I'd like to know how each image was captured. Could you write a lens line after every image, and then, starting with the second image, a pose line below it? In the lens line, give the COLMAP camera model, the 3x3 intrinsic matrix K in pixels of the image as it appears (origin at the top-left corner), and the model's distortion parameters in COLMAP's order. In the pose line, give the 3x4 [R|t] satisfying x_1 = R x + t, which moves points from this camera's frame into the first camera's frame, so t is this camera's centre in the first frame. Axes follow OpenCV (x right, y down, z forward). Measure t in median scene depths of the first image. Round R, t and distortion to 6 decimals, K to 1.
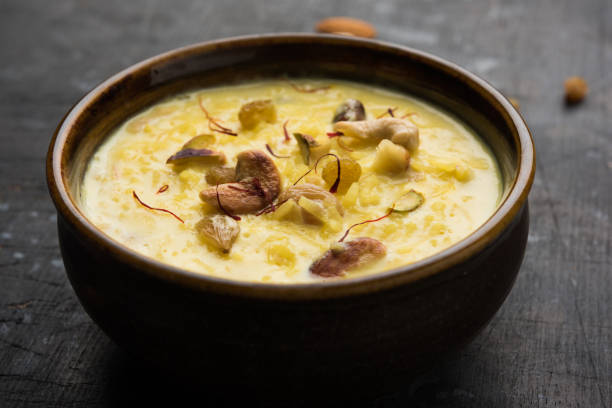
lens RADIAL K [[1074.3, 0, 311.1], [0, 1074.3, 229.0], [0, 0, 1]] dist [0.010464, 0.000000]
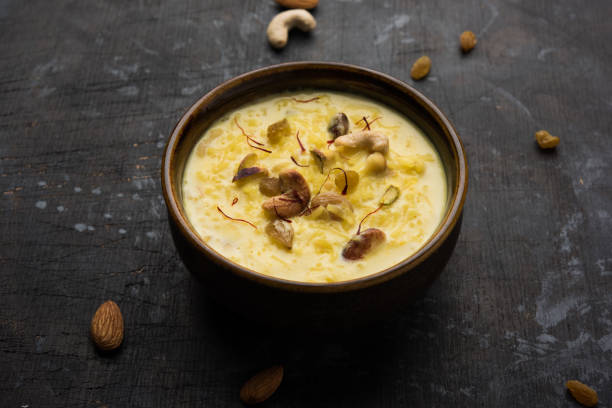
lens RADIAL K [[1001.8, 0, 304.7], [0, 1001.8, 208.2], [0, 0, 1]] dist [-0.030312, 0.000000]
pose [[0.986205, -0.122660, 0.111147, -0.199756], [0.091469, 0.963480, 0.251674, -0.383809], [-0.137958, -0.238036, 0.961409, -0.417811]]
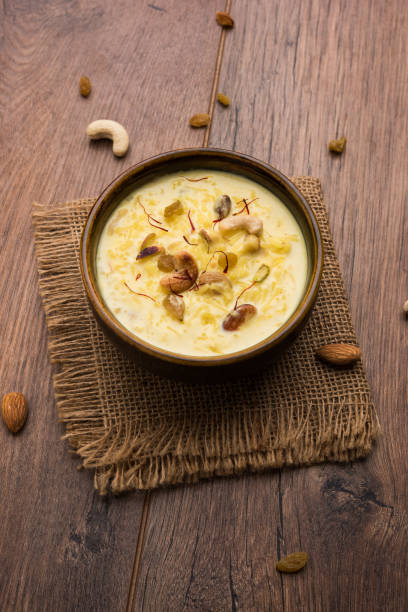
lens RADIAL K [[1074.3, 0, 205.7], [0, 1074.3, 305.7], [0, 0, 1]] dist [0.010464, 0.000000]
pose [[0.987630, -0.134606, 0.080429, -0.180518], [0.079551, 0.872135, 0.482755, -0.926951], [-0.135127, -0.470384, 0.872055, -0.755753]]
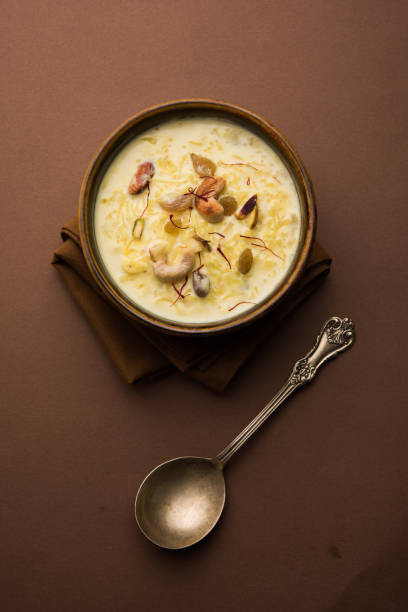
lens RADIAL K [[1074.3, 0, 201.5], [0, 1074.3, 306.1], [0, 0, 1]] dist [0.010464, 0.000000]
pose [[-0.854852, 0.518083, -0.028596, 0.116214], [-0.296311, -0.442195, 0.846560, -1.819306], [0.425943, 0.732157, 0.531525, 0.053766]]
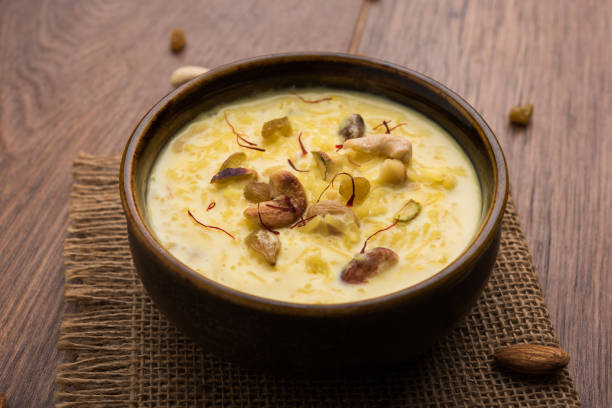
lens RADIAL K [[1074.3, 0, 309.2], [0, 1074.3, 207.7], [0, 0, 1]] dist [0.010464, 0.000000]
pose [[0.996261, -0.046040, 0.073108, -0.115577], [0.036295, 0.990923, 0.129437, -0.190704], [-0.078404, -0.126300, 0.988889, -0.234207]]
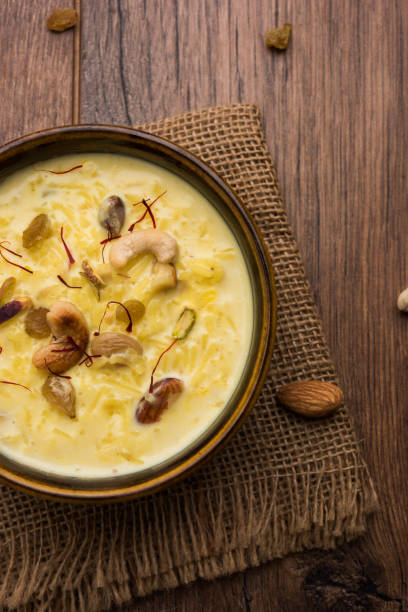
lens RADIAL K [[1074.3, 0, 208.9], [0, 1074.3, 304.5], [0, 0, 1]] dist [0.010464, 0.000000]
pose [[0.959551, -0.279368, 0.034861, 0.075314], [0.152840, 0.620904, 0.768842, -1.023130], [-0.236435, -0.732415, 0.638488, 0.154967]]
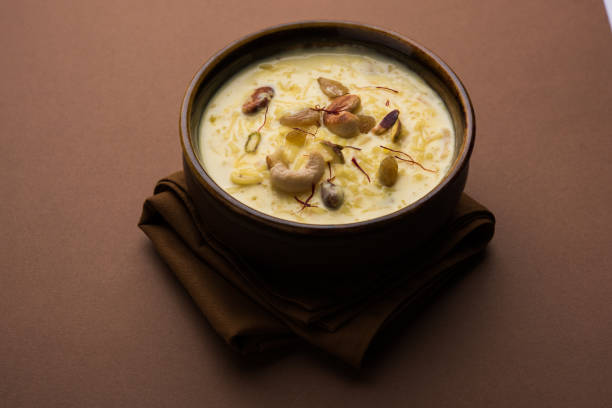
lens RADIAL K [[1074.3, 0, 308.9], [0, 1074.3, 208.3], [0, 0, 1]] dist [0.010464, 0.000000]
pose [[-0.856022, 0.394755, -0.333759, 0.588283], [-0.306114, 0.133176, 0.942634, -1.549572], [0.416558, 0.909083, 0.006838, 1.078077]]
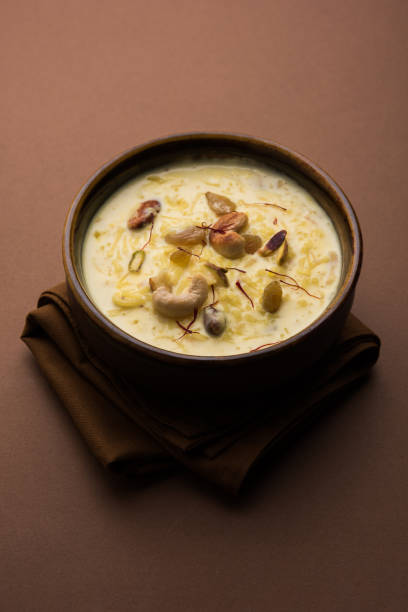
lens RADIAL K [[1074.3, 0, 201.5], [0, 1074.3, 303.3], [0, 0, 1]] dist [0.010464, 0.000000]
pose [[-0.871185, 0.391813, -0.295838, 0.495060], [-0.294617, 0.064803, 0.953416, -1.558916], [0.392732, 0.917760, 0.058979, 0.965292]]
